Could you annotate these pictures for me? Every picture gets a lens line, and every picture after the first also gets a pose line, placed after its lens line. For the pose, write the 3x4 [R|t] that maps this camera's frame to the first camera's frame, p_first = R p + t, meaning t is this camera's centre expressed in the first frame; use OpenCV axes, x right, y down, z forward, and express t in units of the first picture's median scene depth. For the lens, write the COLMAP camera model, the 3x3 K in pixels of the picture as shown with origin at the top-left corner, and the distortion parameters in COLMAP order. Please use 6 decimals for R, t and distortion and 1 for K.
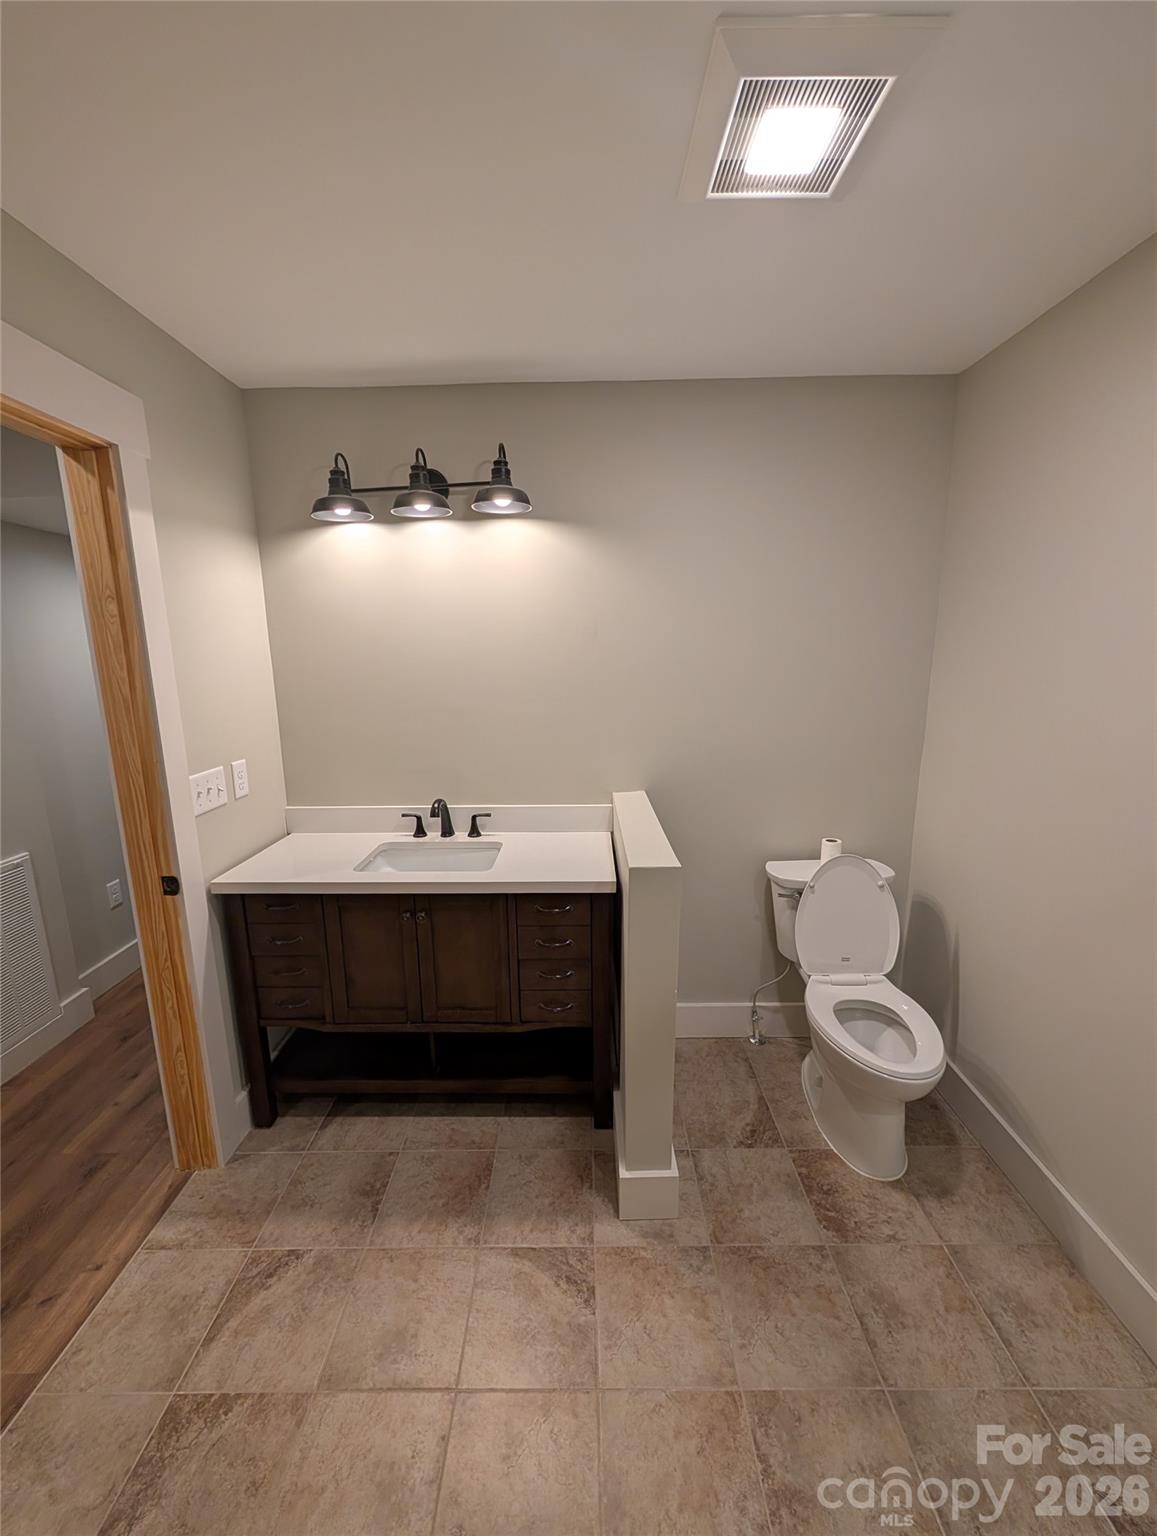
lens RADIAL K [[580.6, 0, 580.2], [0, 580.6, 767.7], [0, 0, 1]] dist [0.000092, 0.000033]
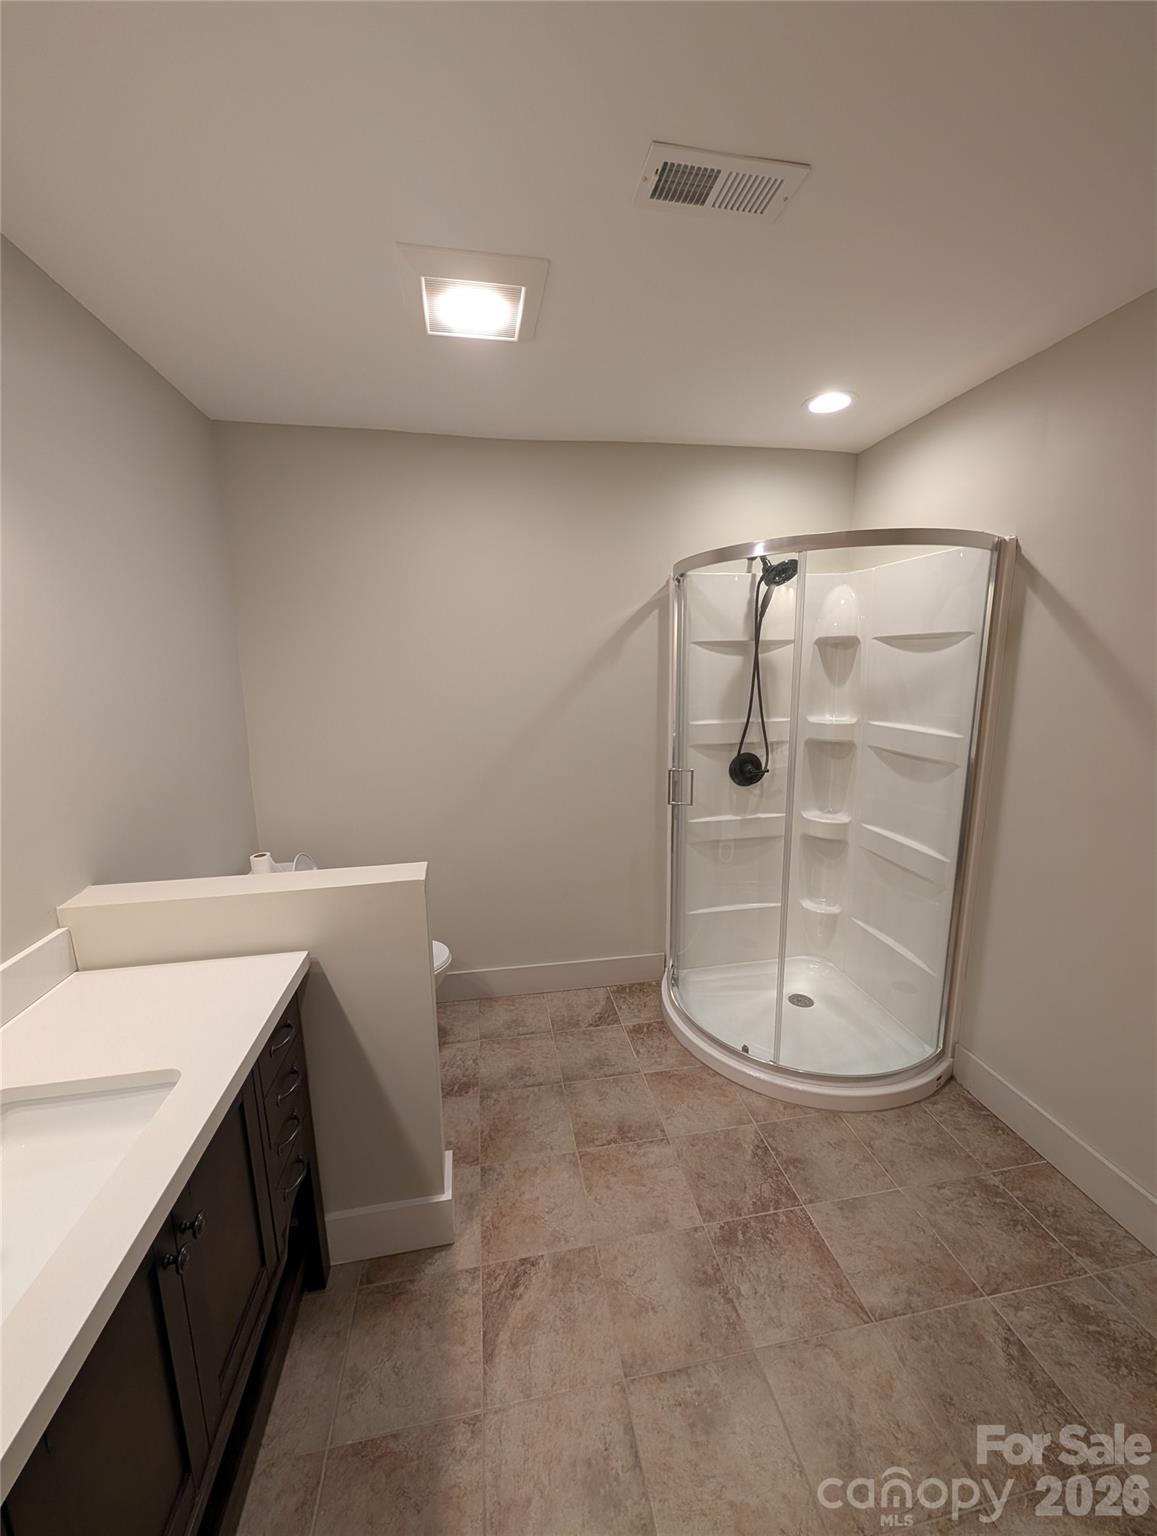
lens RADIAL K [[580.6, 0, 580.2], [0, 580.6, 767.7], [0, 0, 1]] dist [0.000092, 0.000033]
pose [[-0.177753, -0.164143, 0.970289, -0.853228], [0.208399, 0.957349, 0.200132, -0.144347], [-0.961755, 0.237782, -0.135965, 0.809070]]
